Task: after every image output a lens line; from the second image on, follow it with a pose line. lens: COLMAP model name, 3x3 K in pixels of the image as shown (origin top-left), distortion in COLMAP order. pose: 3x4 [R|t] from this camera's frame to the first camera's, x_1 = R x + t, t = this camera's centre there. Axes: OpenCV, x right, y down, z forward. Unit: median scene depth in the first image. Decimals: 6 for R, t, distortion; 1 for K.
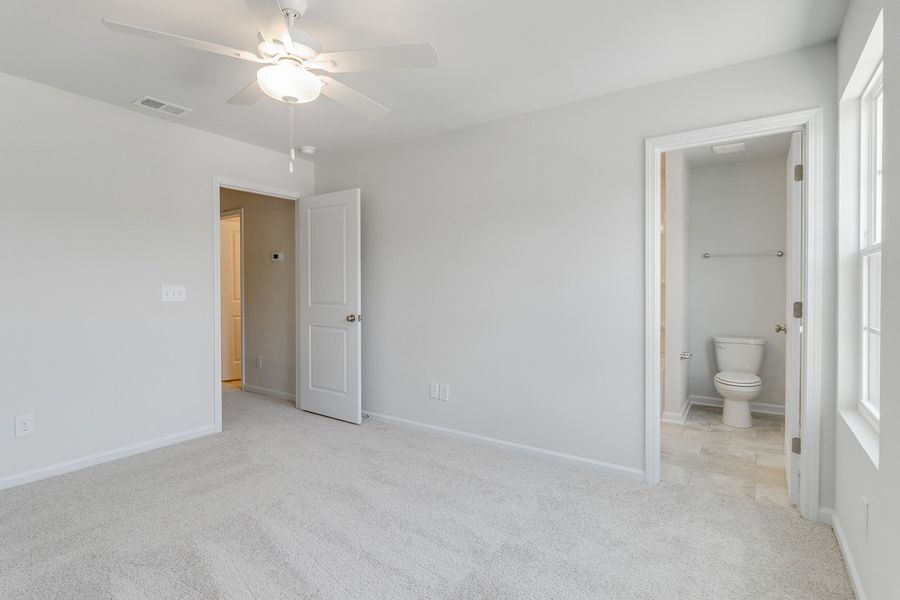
lens RADIAL K [[456.9, 0, 460.1], [0, 456.9, 295.2], [0, 0, 1]] dist [0.002211, 0.000357]
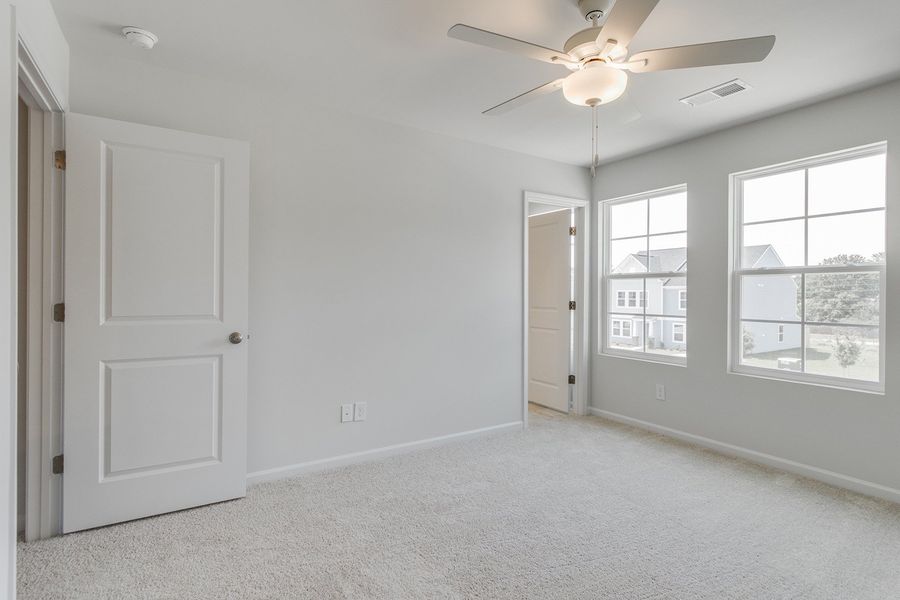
lens RADIAL K [[456.9, 0, 460.1], [0, 456.9, 295.2], [0, 0, 1]] dist [0.002211, 0.000357]
pose [[0.379957, -0.001486, 0.925003, -0.769783], [0.005071, 0.999987, -0.000477, -0.008771], [-0.924990, 0.004872, 0.379959, 0.488319]]
